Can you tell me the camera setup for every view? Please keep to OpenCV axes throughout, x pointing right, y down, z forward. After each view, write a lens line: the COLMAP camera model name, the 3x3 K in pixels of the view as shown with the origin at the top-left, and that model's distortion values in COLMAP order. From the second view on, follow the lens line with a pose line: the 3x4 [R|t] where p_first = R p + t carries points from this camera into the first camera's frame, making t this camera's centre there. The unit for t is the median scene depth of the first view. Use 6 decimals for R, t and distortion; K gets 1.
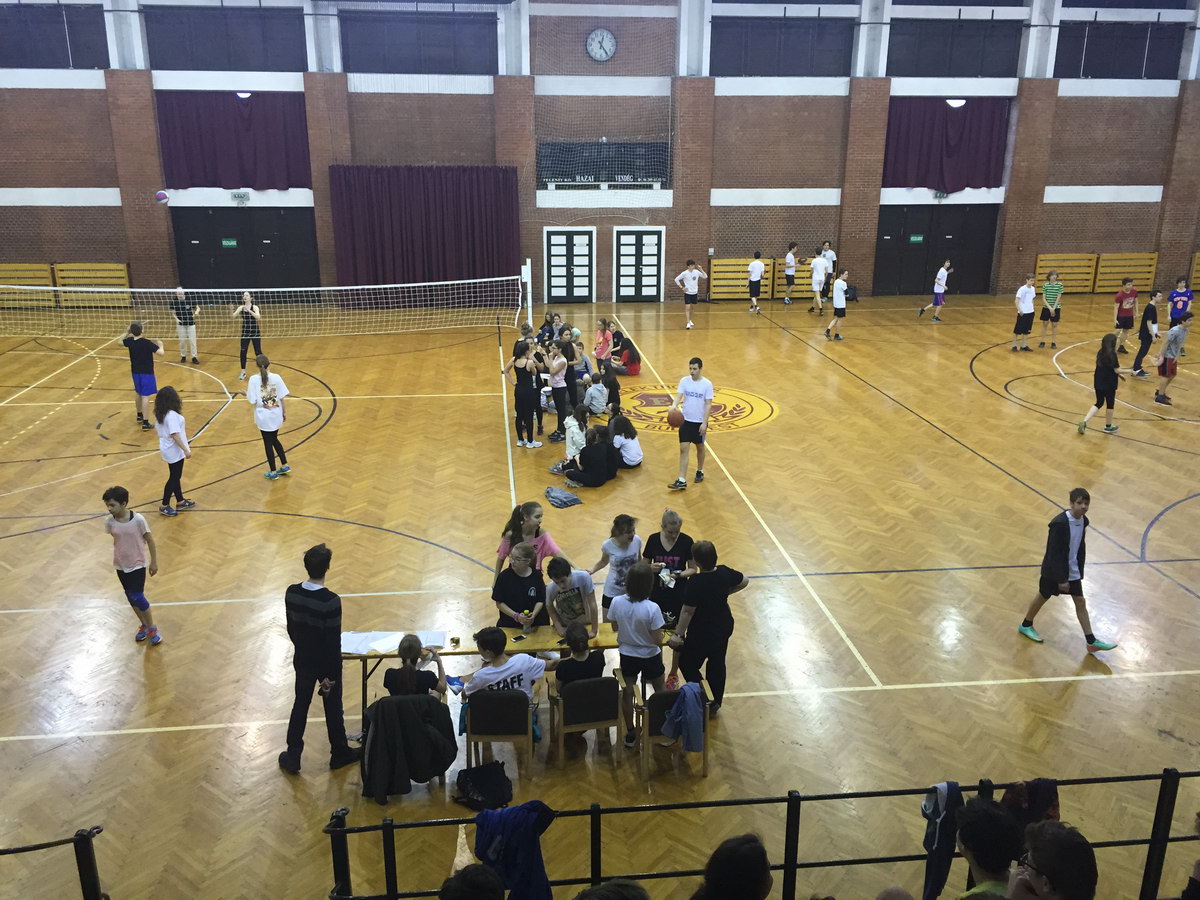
lens RADIAL K [[1018.4, 0, 594.0], [0, 1018.4, 458.7], [0, 0, 1]] dist [0.062206, -0.075401]
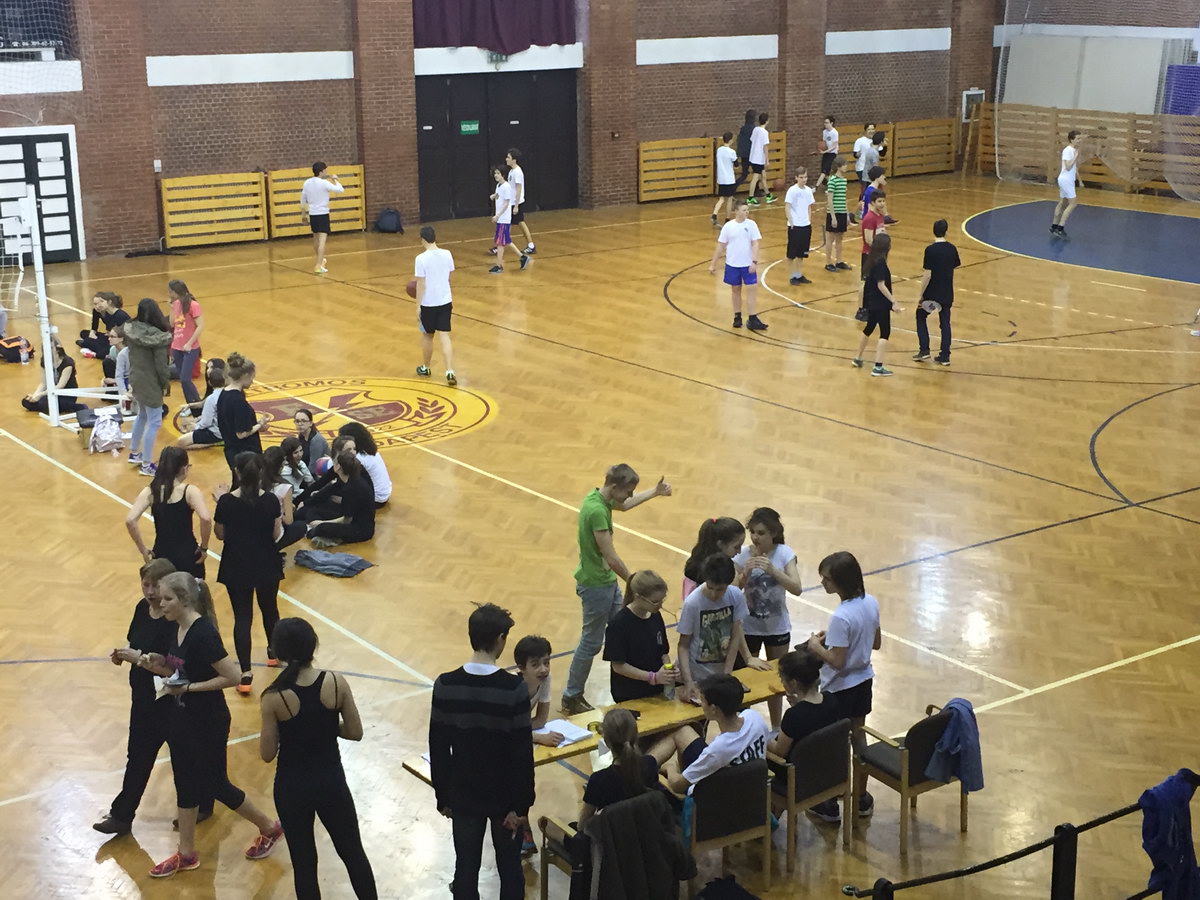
lens RADIAL K [[1878.0, 0, 591.4], [0, 1878.0, 449.3], [0, 0, 1]] dist [0.047403, 0.000000]
pose [[0.865633, -0.134367, 0.482311, -0.205428], [0.160500, 0.986949, -0.013106, 0.005326], [-0.474256, 0.088756, 0.875902, -0.018559]]
